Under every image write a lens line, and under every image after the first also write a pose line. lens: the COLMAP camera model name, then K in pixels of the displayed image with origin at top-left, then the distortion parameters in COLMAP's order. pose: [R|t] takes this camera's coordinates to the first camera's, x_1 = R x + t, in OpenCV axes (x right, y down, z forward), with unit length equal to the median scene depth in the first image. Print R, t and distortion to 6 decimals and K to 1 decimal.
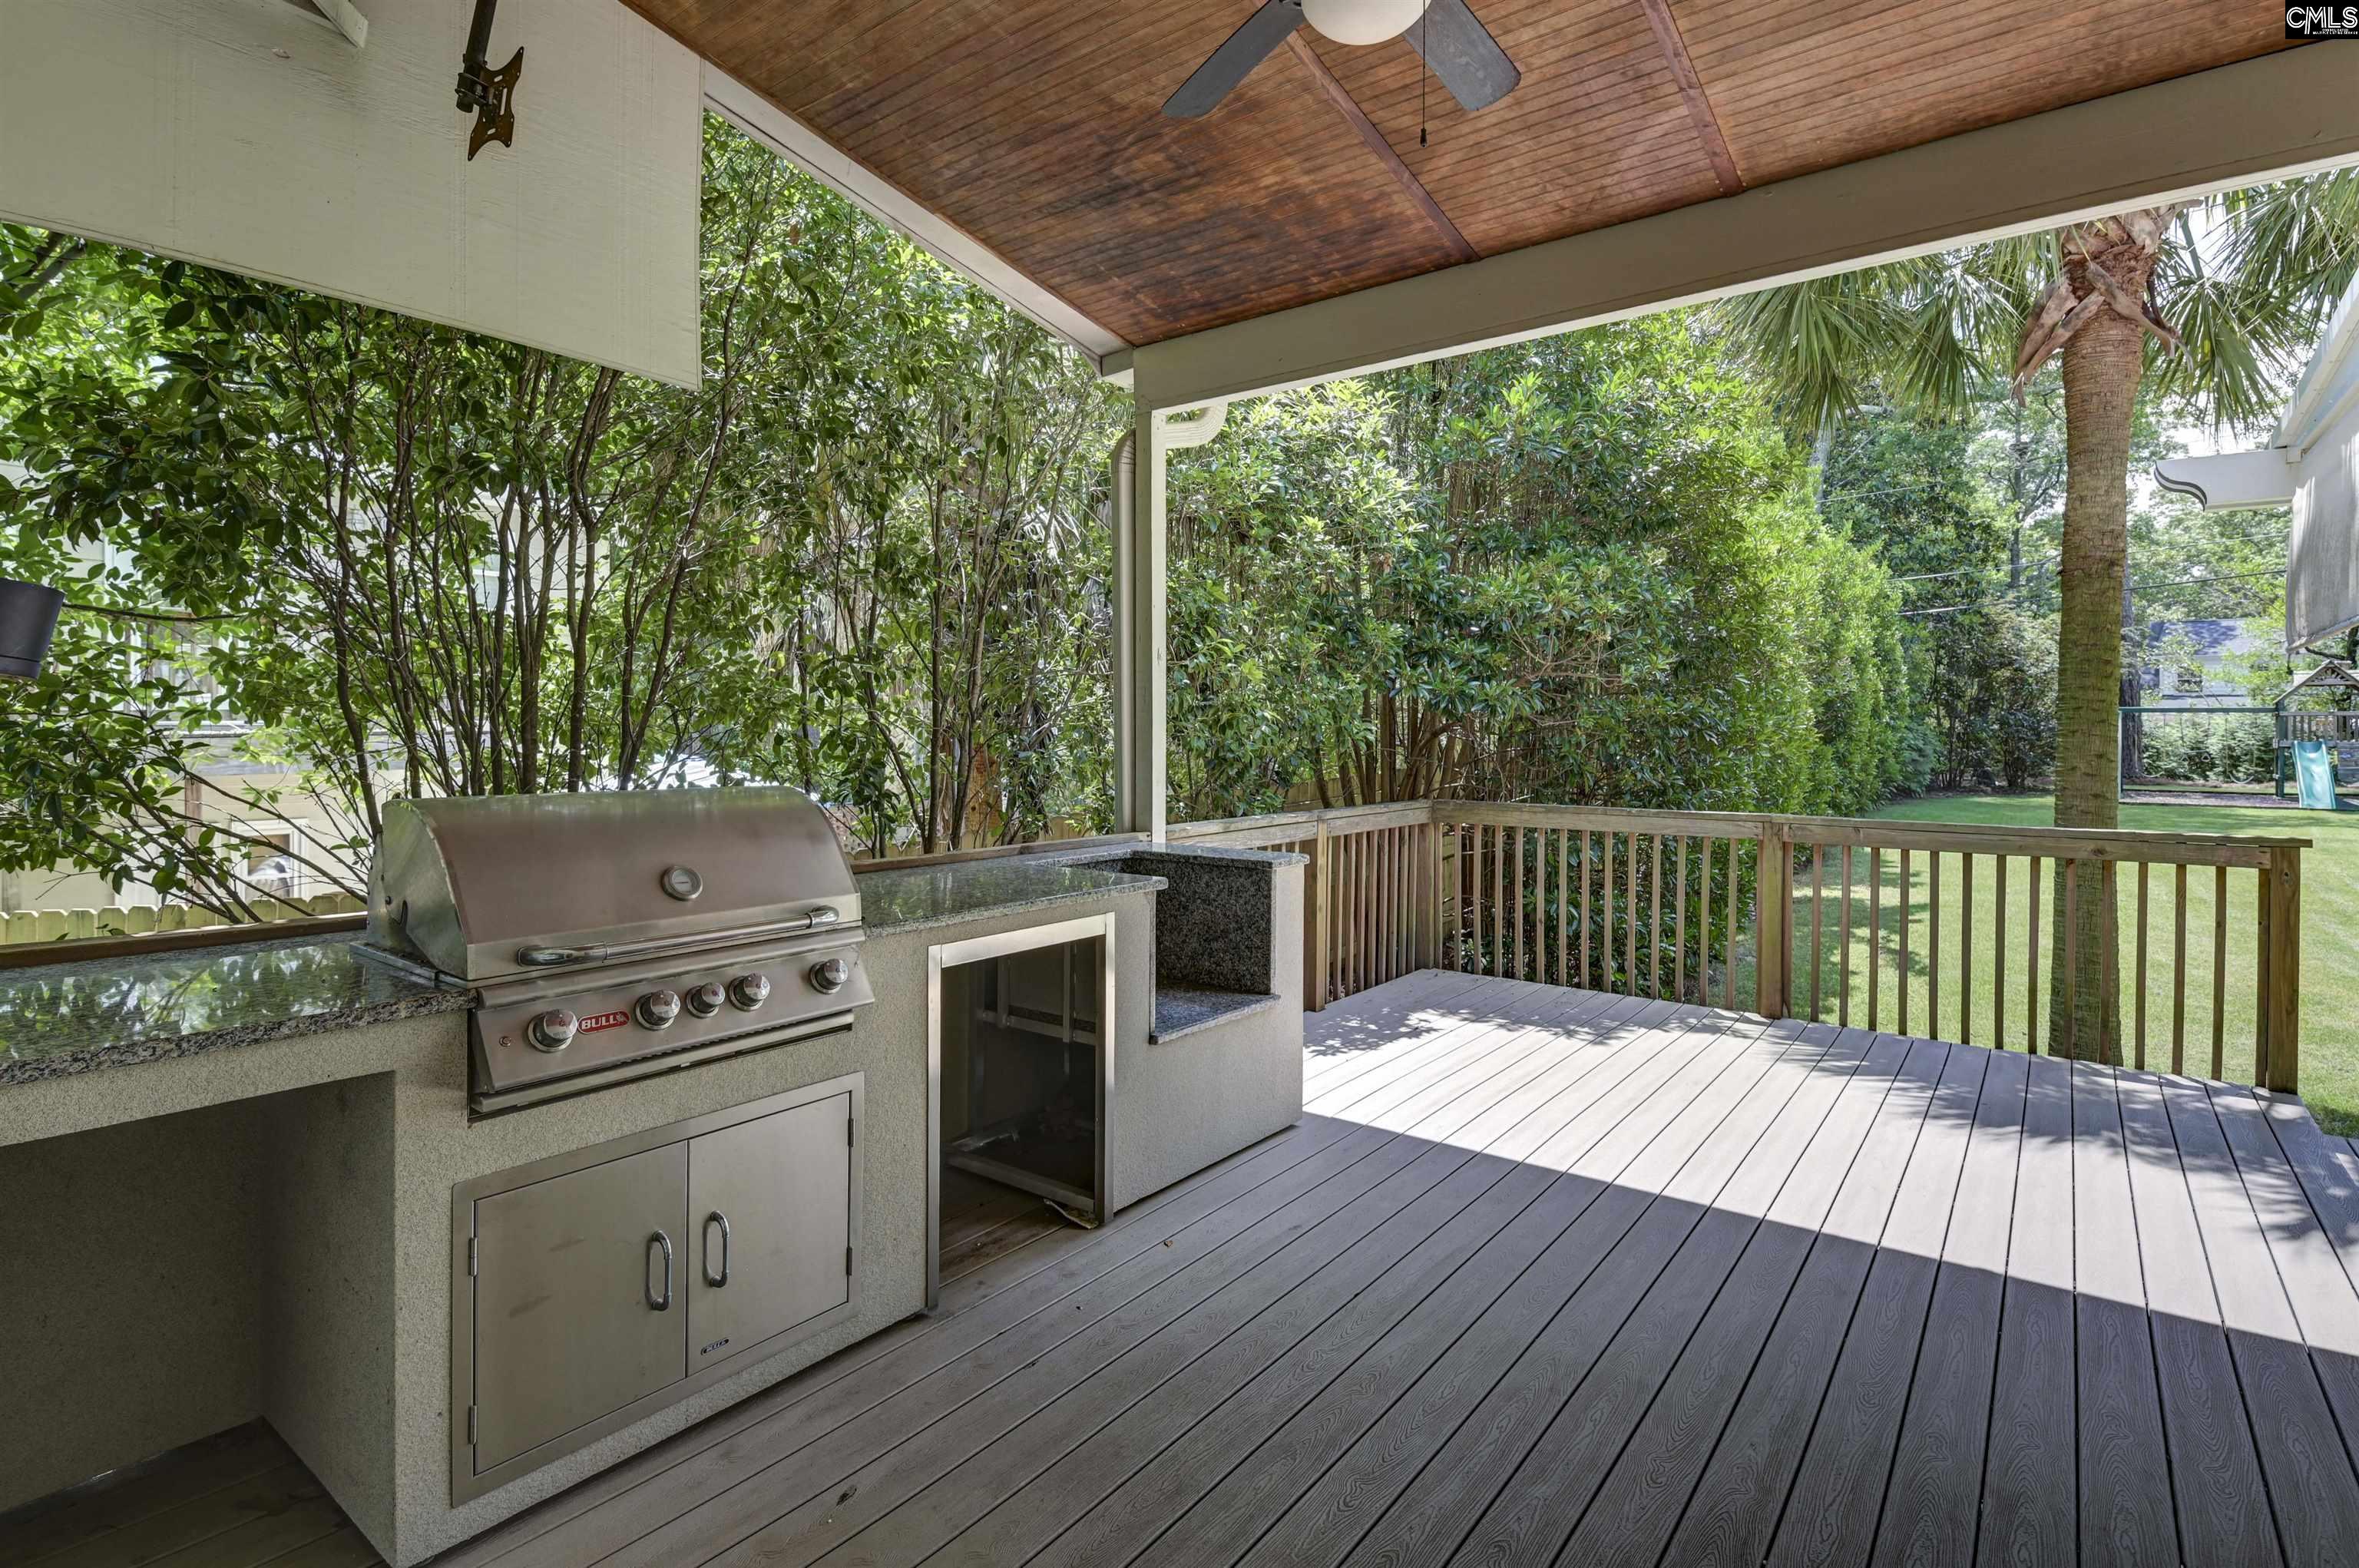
lens RADIAL K [[1185.7, 0, 1181.5], [0, 1185.7, 744.2], [0, 0, 1]] dist [-0.003702, -0.003617]
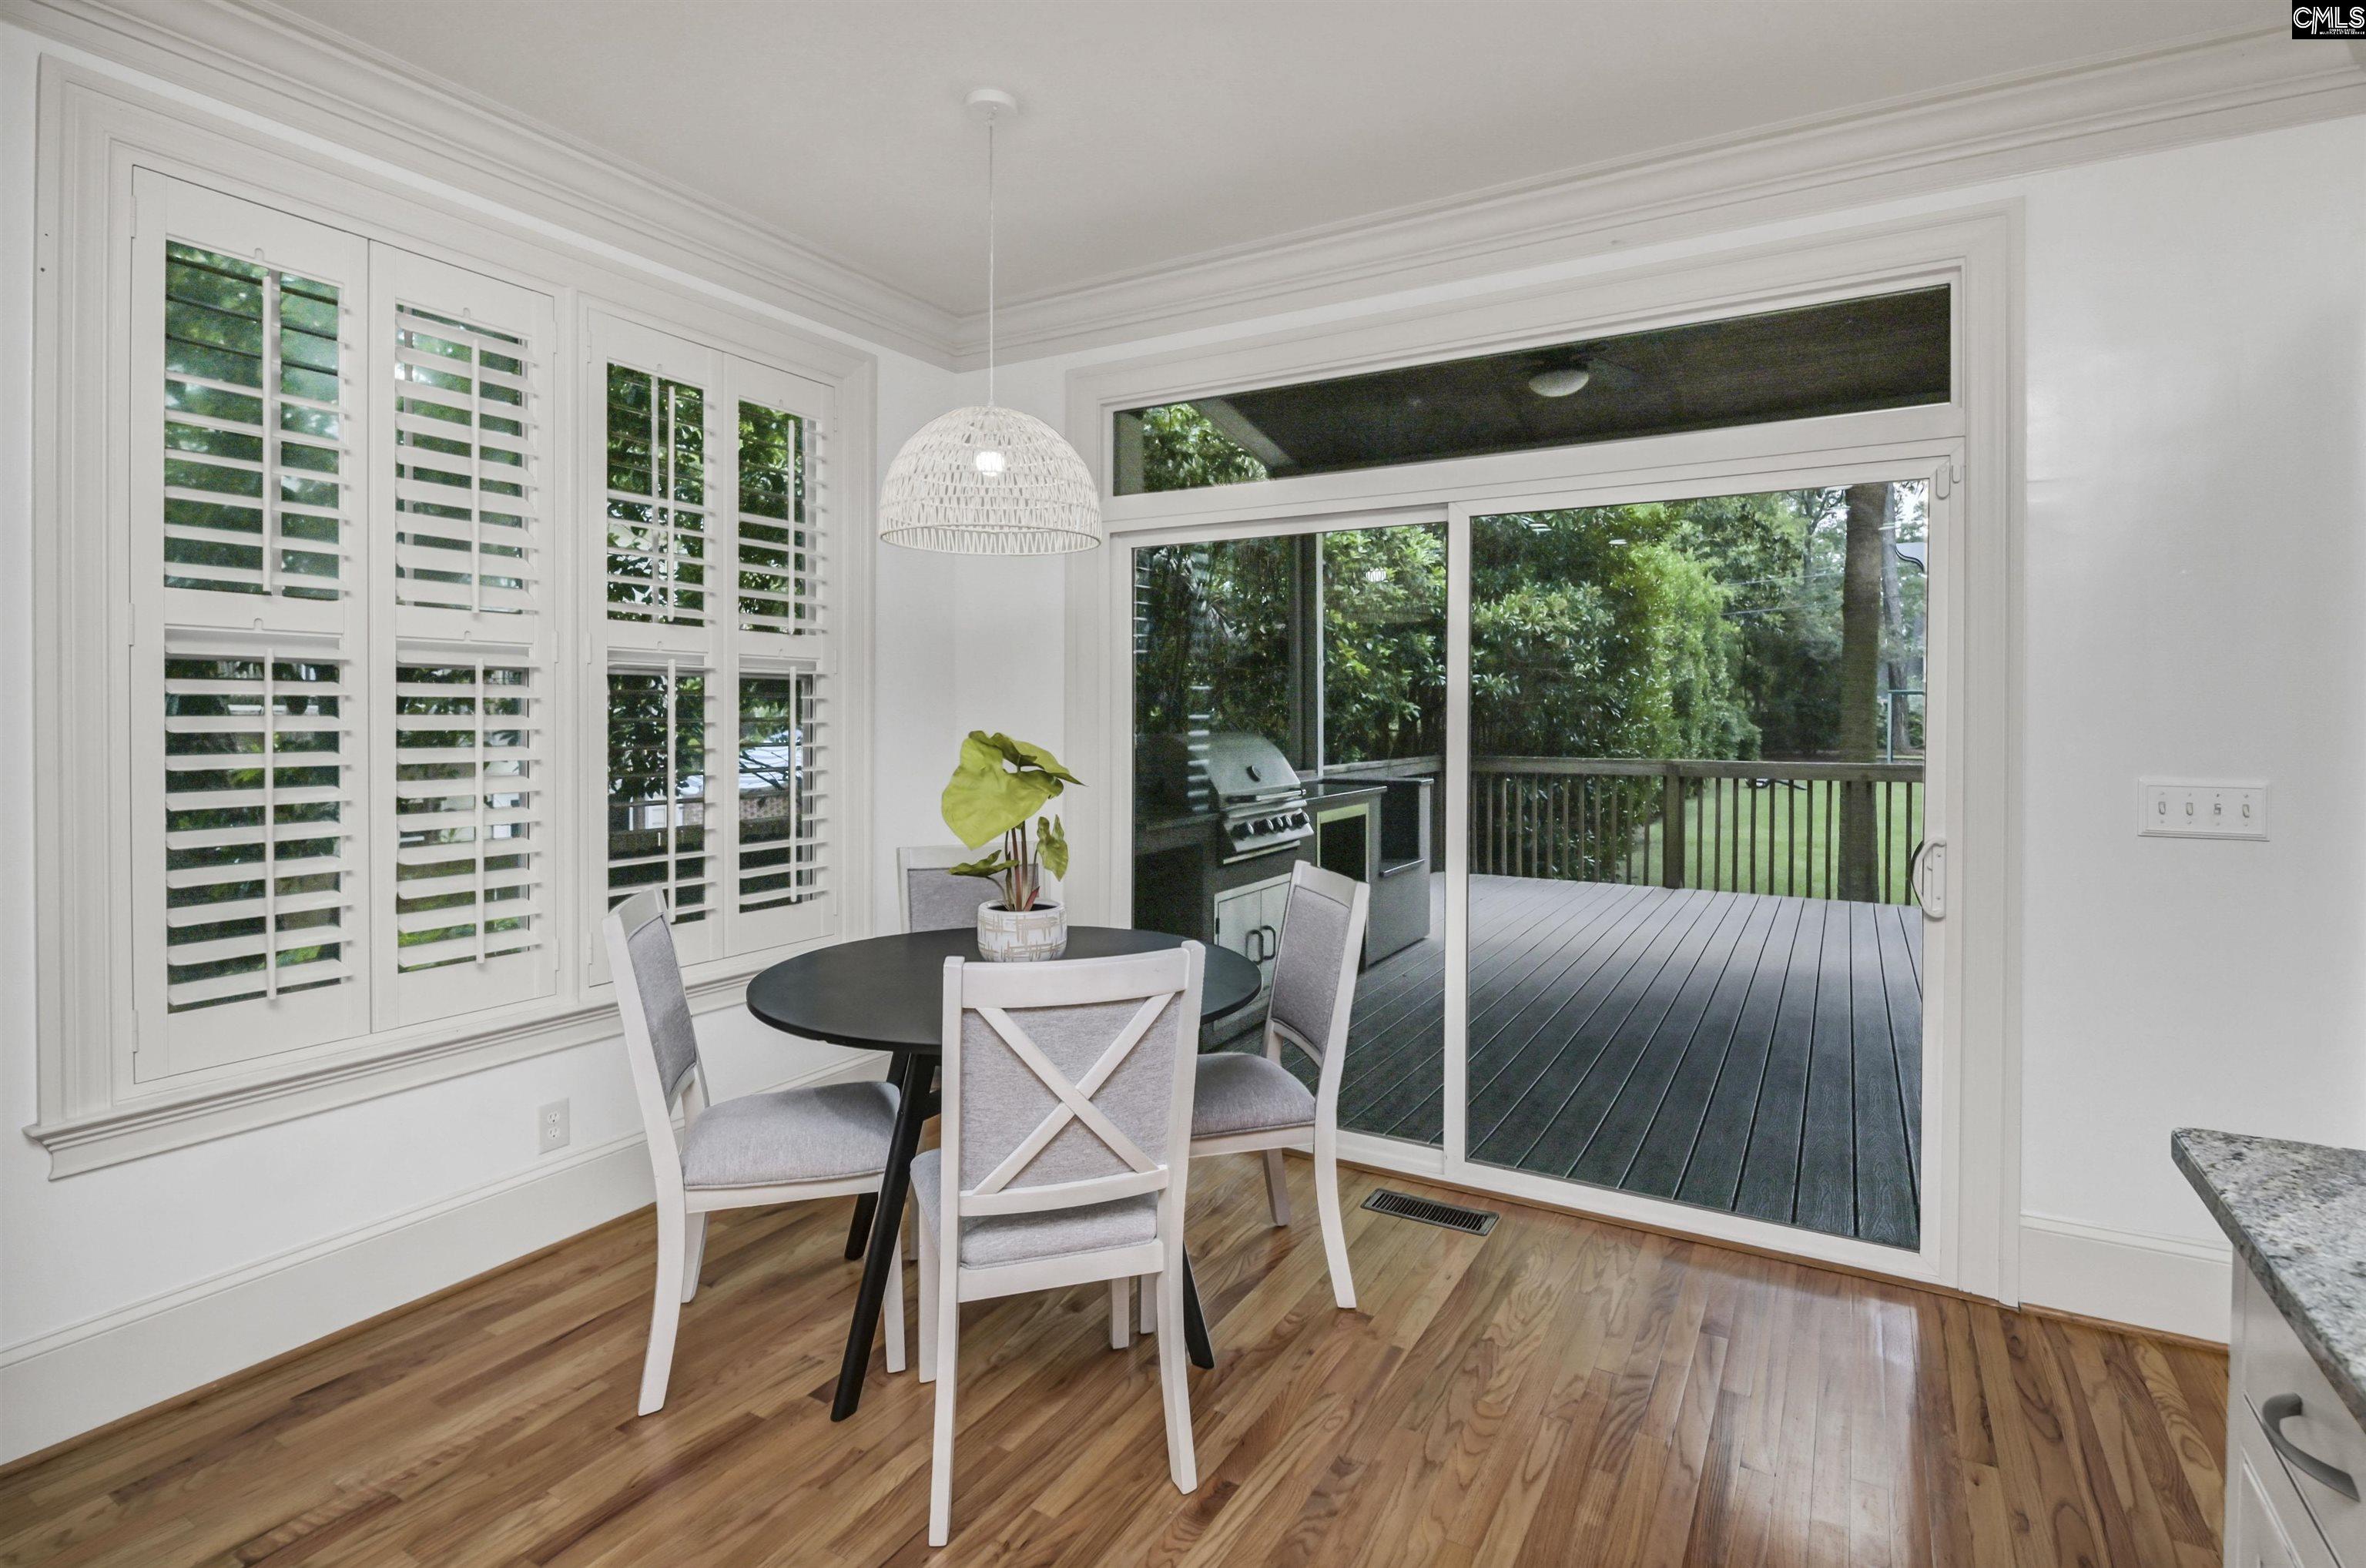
lens RADIAL K [[1189.2, 0, 1152.2], [0, 1189.2, 715.5], [0, 0, 1]] dist [-0.003702, -0.003617]
pose [[0.993775, 0.000267, 0.111404, -0.154861], [0.000726, 0.999960, -0.008871, 0.006153], [-0.111402, 0.008896, 0.993736, -0.209107]]
